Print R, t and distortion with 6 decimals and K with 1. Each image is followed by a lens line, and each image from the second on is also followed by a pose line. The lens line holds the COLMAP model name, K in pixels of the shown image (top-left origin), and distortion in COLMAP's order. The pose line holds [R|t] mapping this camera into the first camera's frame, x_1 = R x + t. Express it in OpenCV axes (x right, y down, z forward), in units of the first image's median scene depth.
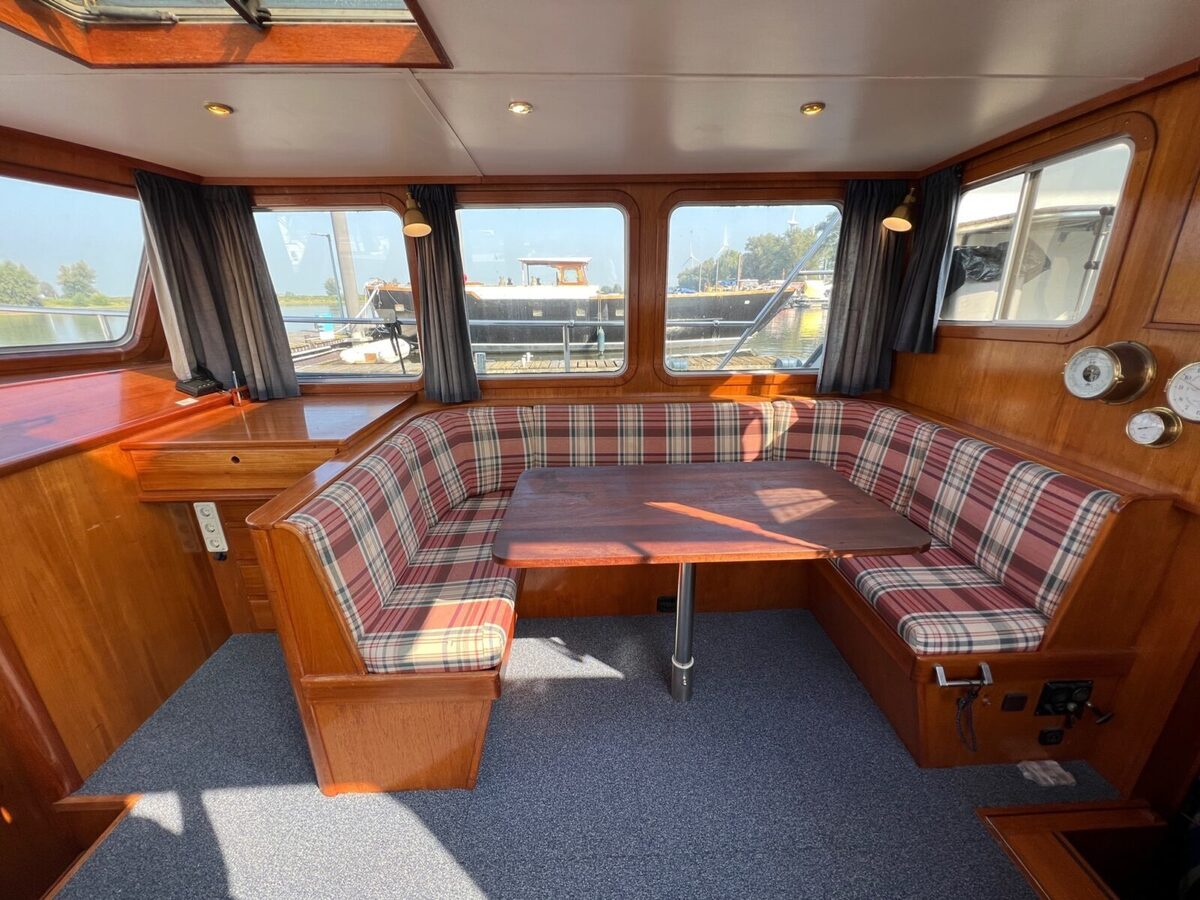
lens RADIAL K [[487.4, 0, 601.0], [0, 487.4, 447.3], [0, 0, 1]] dist [0.002149, 0.000153]
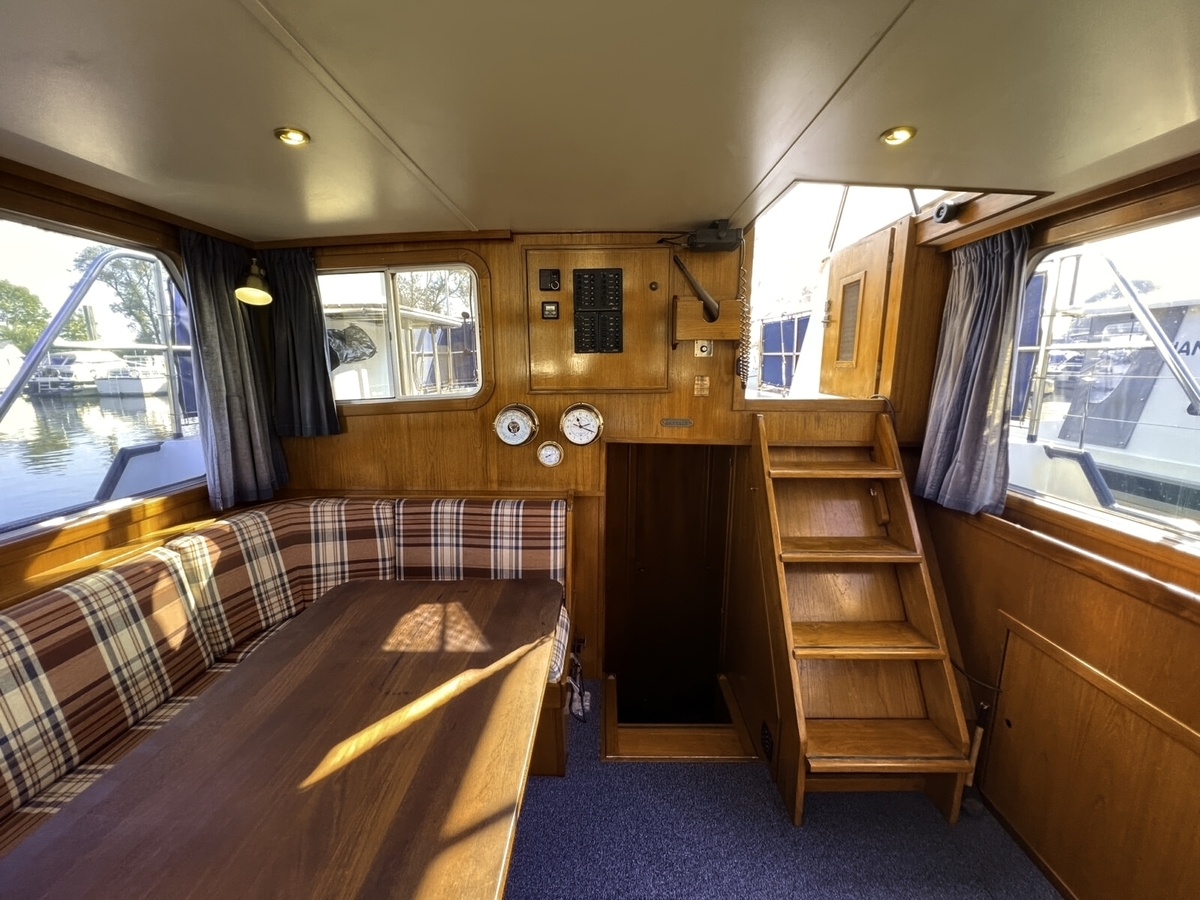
lens RADIAL K [[487.4, 0, 599.1], [0, 487.4, 448.2], [0, 0, 1]] dist [0.002149, 0.000153]
pose [[0.056714, -0.163343, 0.984938, -0.241405], [0.312675, 0.939804, 0.137853, -0.138542], [-0.948165, 0.300147, 0.104373, 0.424590]]
